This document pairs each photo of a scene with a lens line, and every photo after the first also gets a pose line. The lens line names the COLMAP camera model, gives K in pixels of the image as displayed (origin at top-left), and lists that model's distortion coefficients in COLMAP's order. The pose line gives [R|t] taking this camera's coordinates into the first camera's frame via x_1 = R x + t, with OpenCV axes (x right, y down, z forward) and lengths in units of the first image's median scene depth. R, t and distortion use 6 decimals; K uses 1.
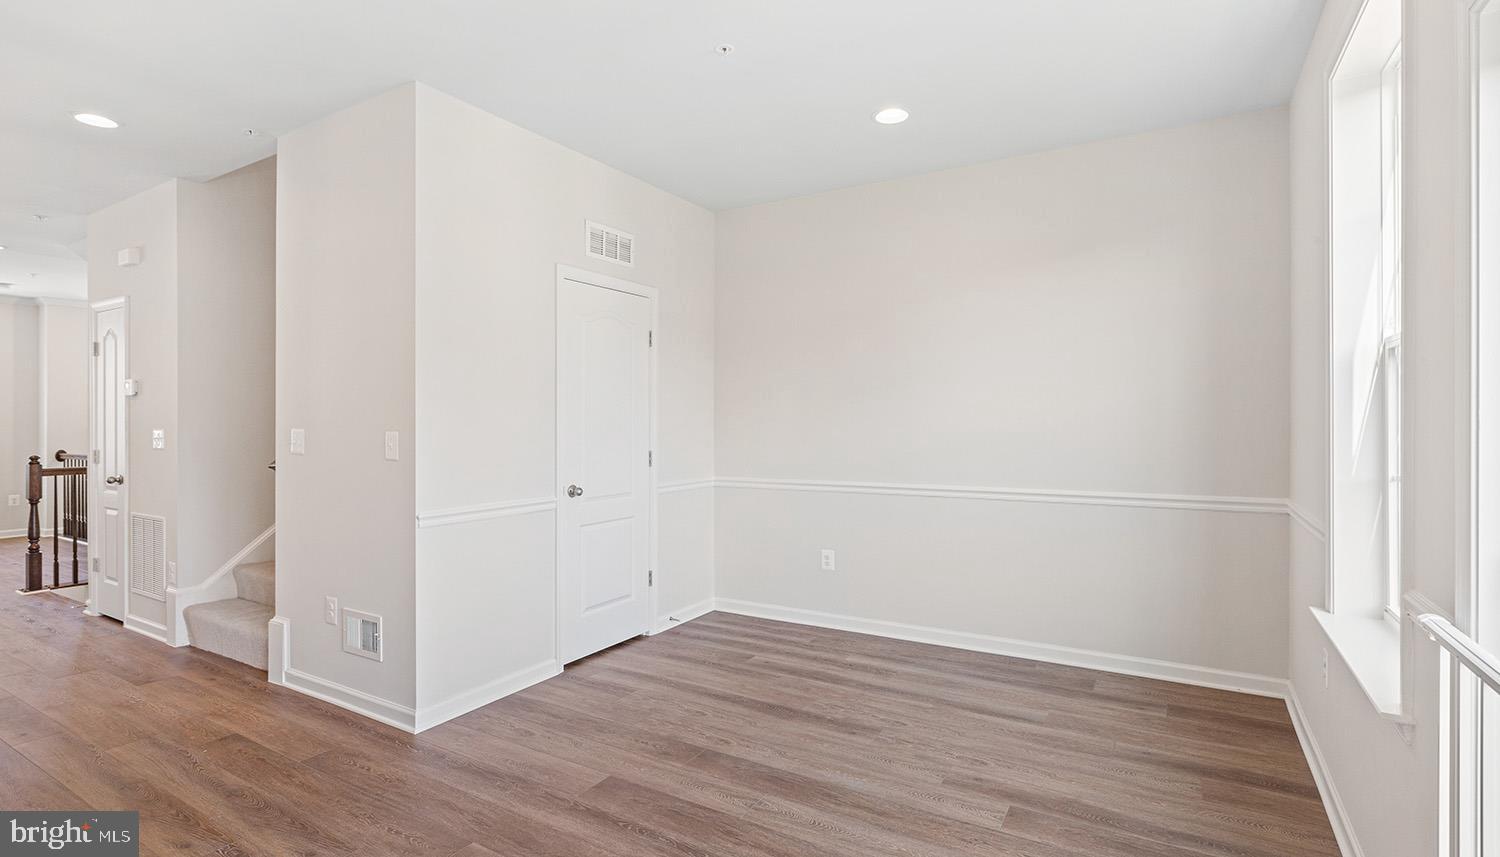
lens RADIAL K [[718.1, 0, 738.7], [0, 718.1, 423.3], [0, 0, 1]] dist [-0.002282, 0.000568]
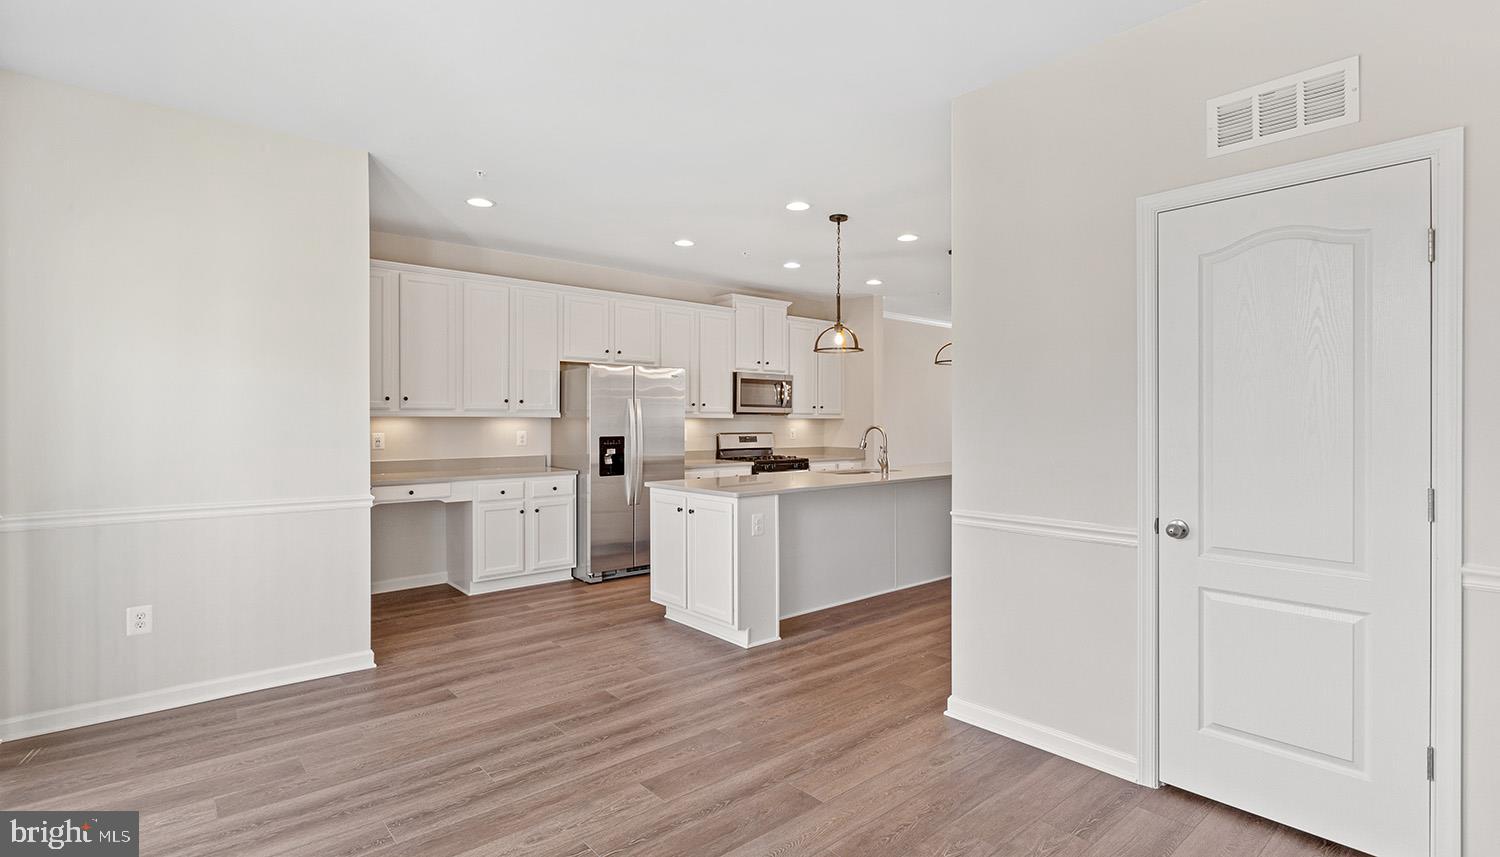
lens RADIAL K [[718.1, 0, 769.3], [0, 718.1, 419.6], [0, 0, 1]] dist [-0.002282, 0.000568]
pose [[-0.297540, 0.002181, -0.954707, 0.628954], [-0.001422, 0.999995, 0.002728, -0.008975], [0.954708, 0.002169, -0.297536, 1.037286]]
